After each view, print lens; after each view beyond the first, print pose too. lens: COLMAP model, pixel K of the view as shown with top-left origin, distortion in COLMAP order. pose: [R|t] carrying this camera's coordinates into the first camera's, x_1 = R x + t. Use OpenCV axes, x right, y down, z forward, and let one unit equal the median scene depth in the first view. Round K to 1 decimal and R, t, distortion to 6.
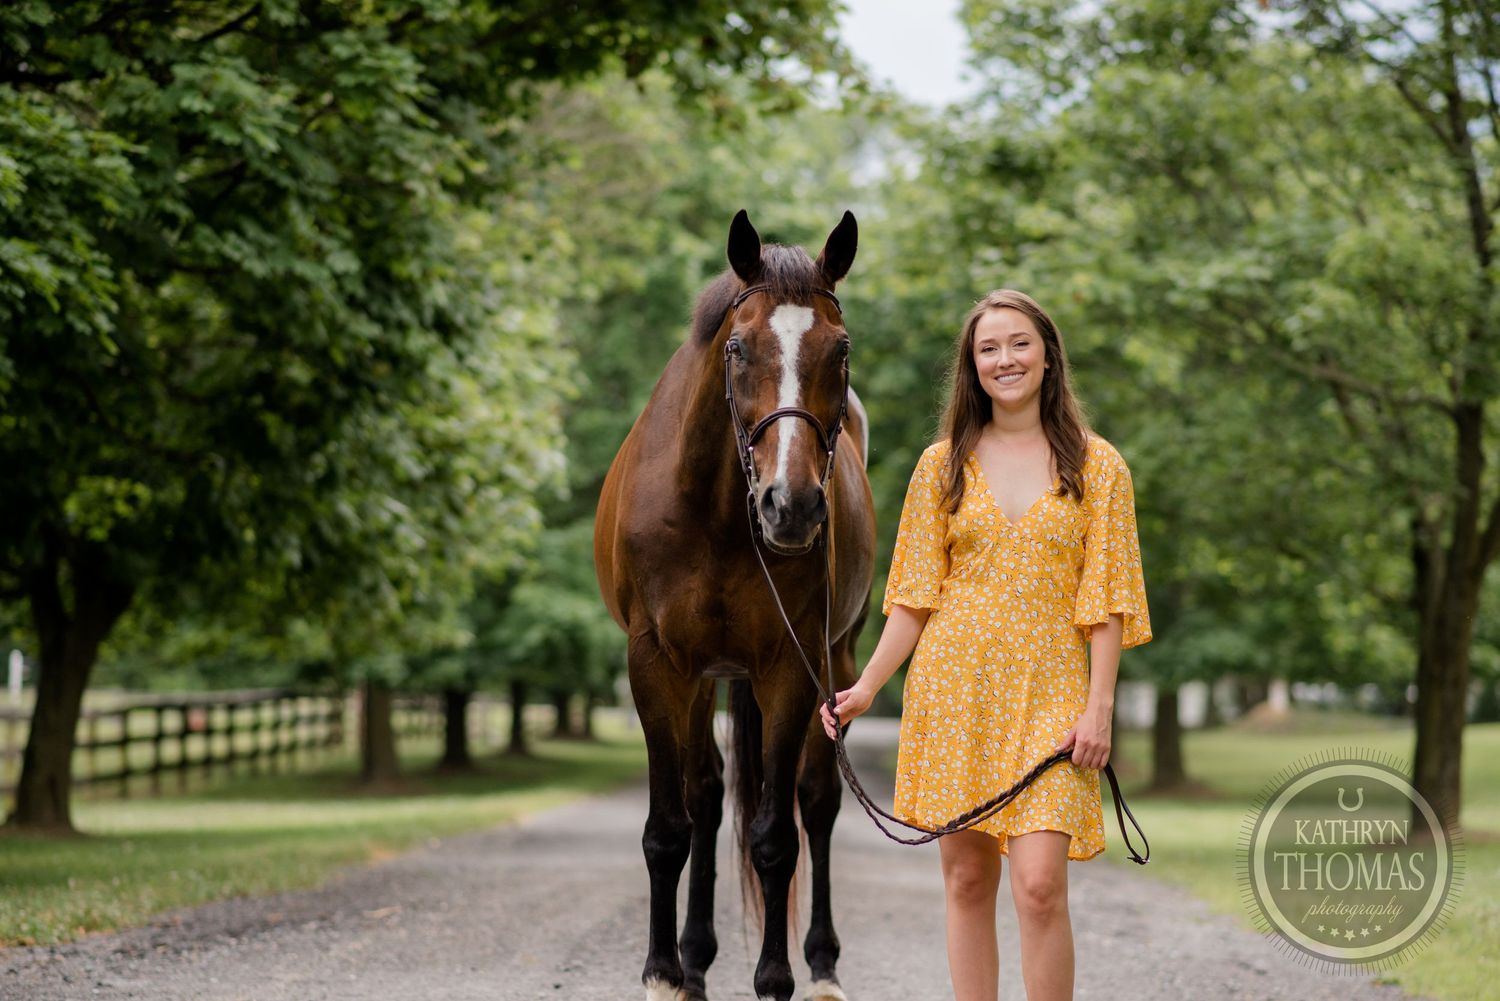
lens RADIAL K [[5095.4, 0, 786.4], [0, 5095.4, 502.7], [0, 0, 1]] dist [0.087239, -1.106993]
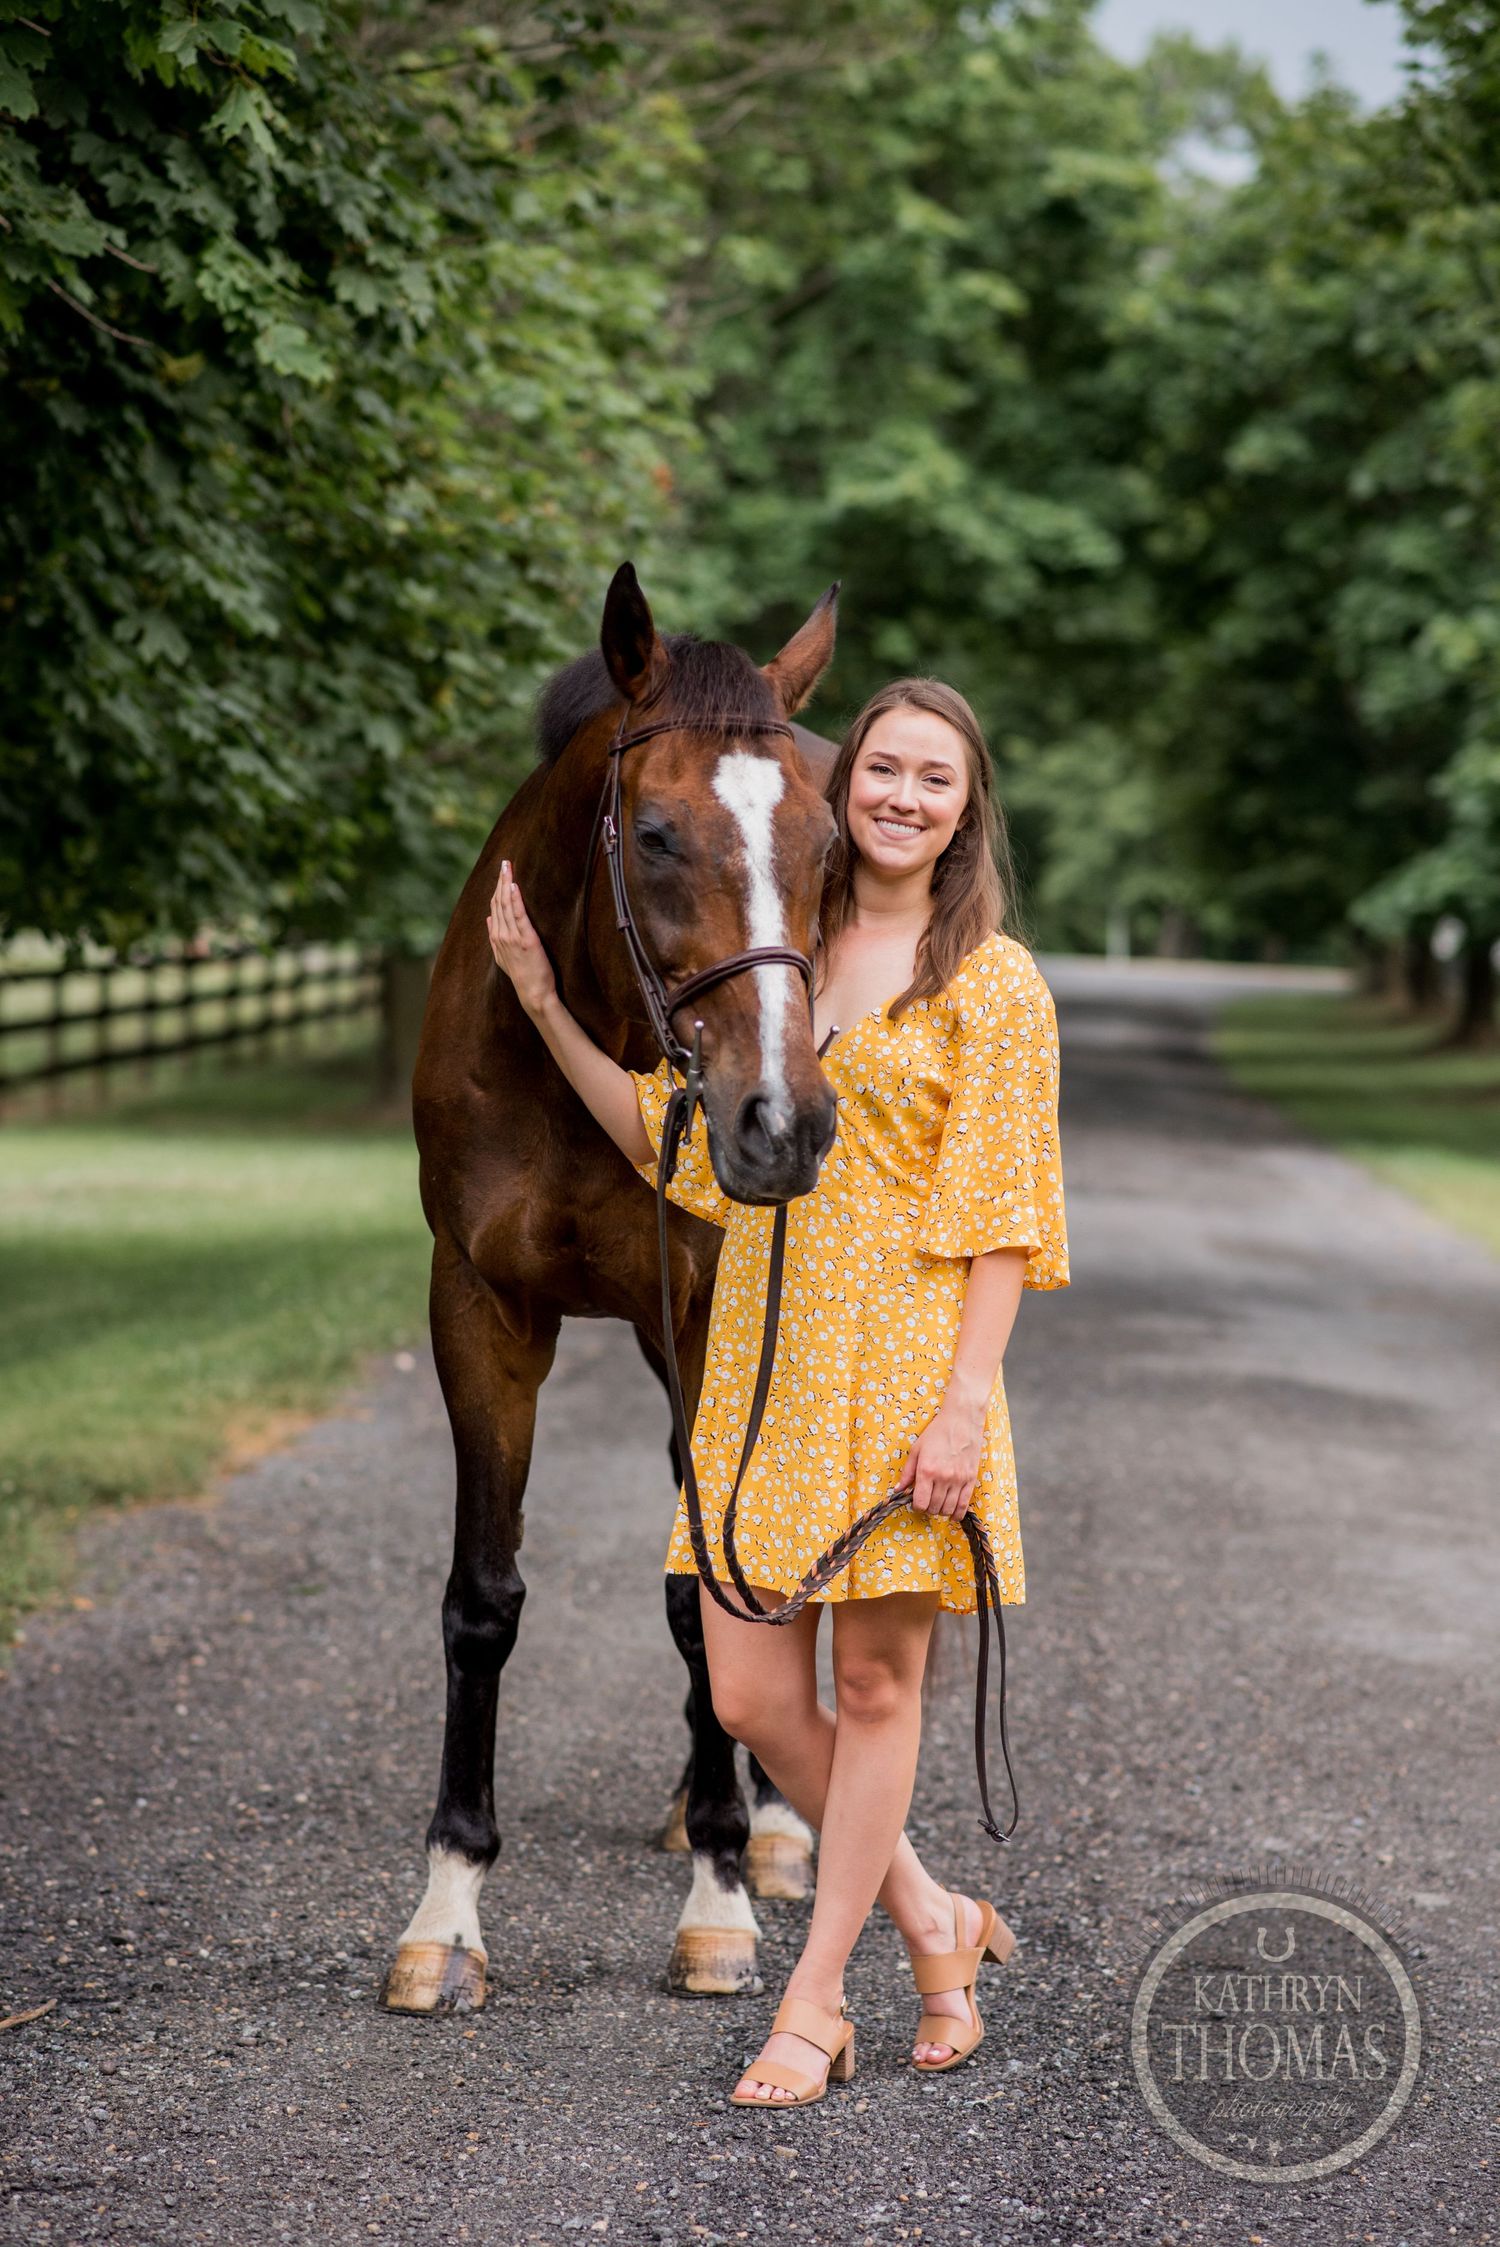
lens RADIAL K [[6886.1, 0, 748.2], [0, 6886.1, 1197.0], [0, 0, 1]] dist [0.193914, -0.938348]
pose [[0.999051, 0.013295, -0.041468, -0.010449], [-0.009859, 0.996583, 0.082006, -0.005282], [0.042416, -0.081520, 0.995769, 0.410542]]
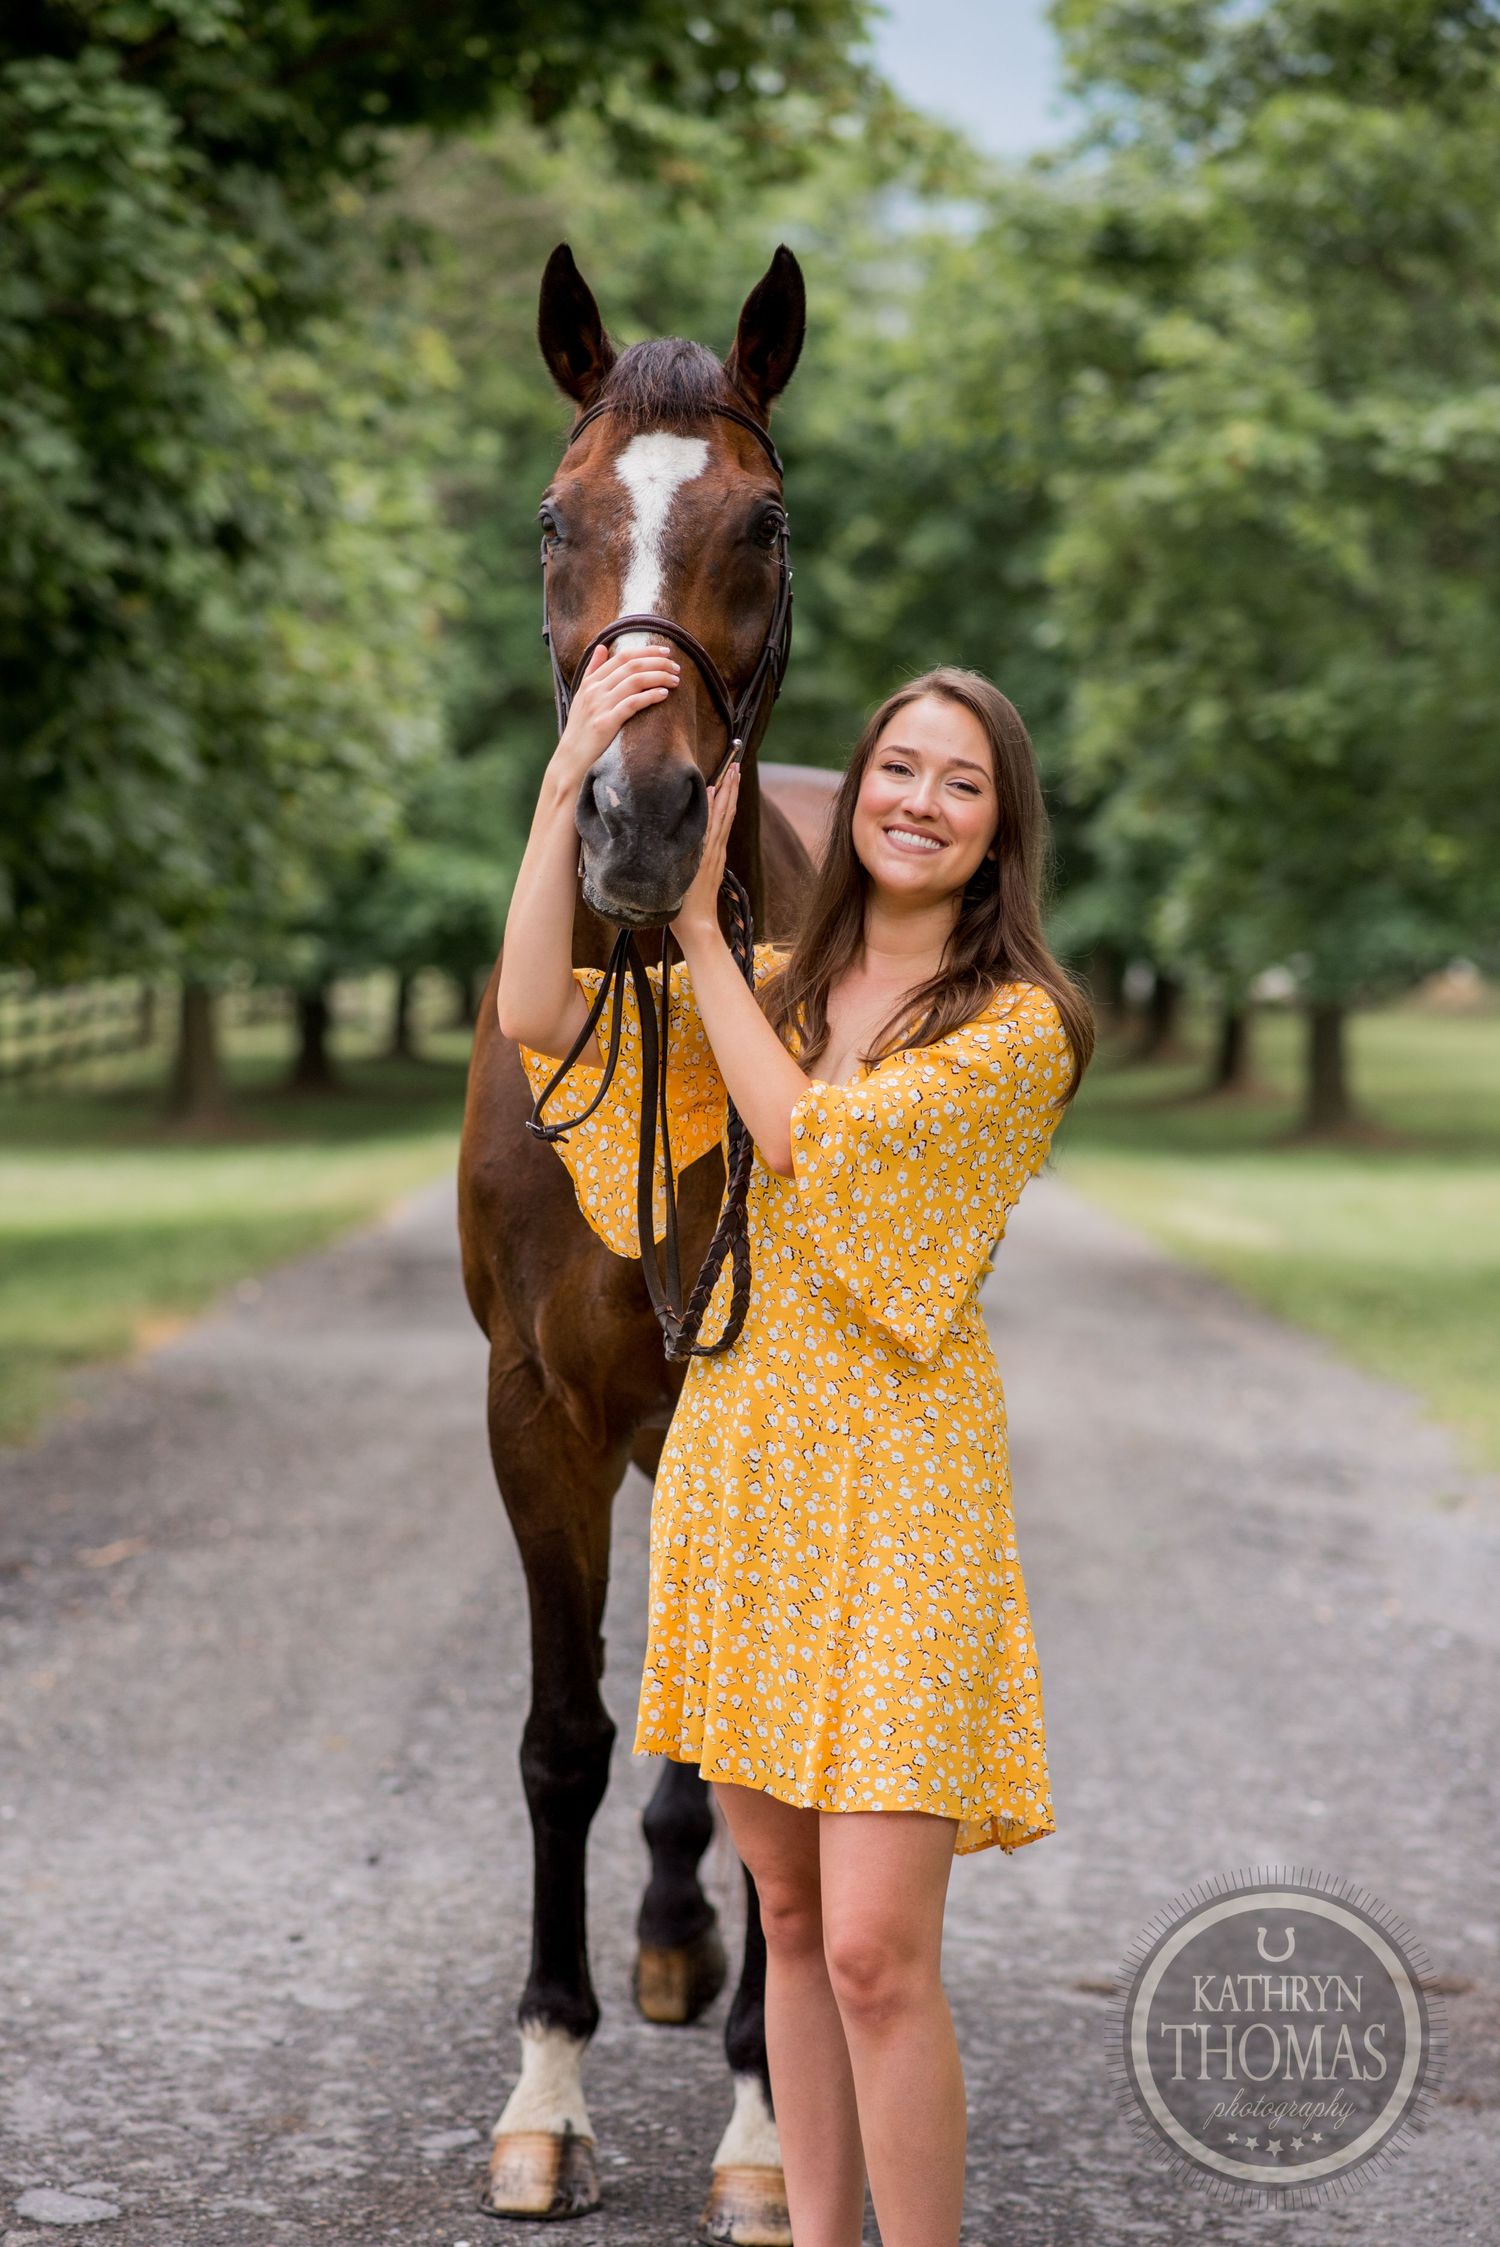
lens RADIAL K [[6886.1, 0, 748.2], [0, 6886.1, 1197.0], [0, 0, 1]] dist [0.193914, -0.938348]
pose [[0.999989, 0.002149, -0.004149, -0.000948], [-0.001824, 0.997058, 0.076627, -0.016772], [0.004302, -0.076618, 0.997051, 0.139331]]
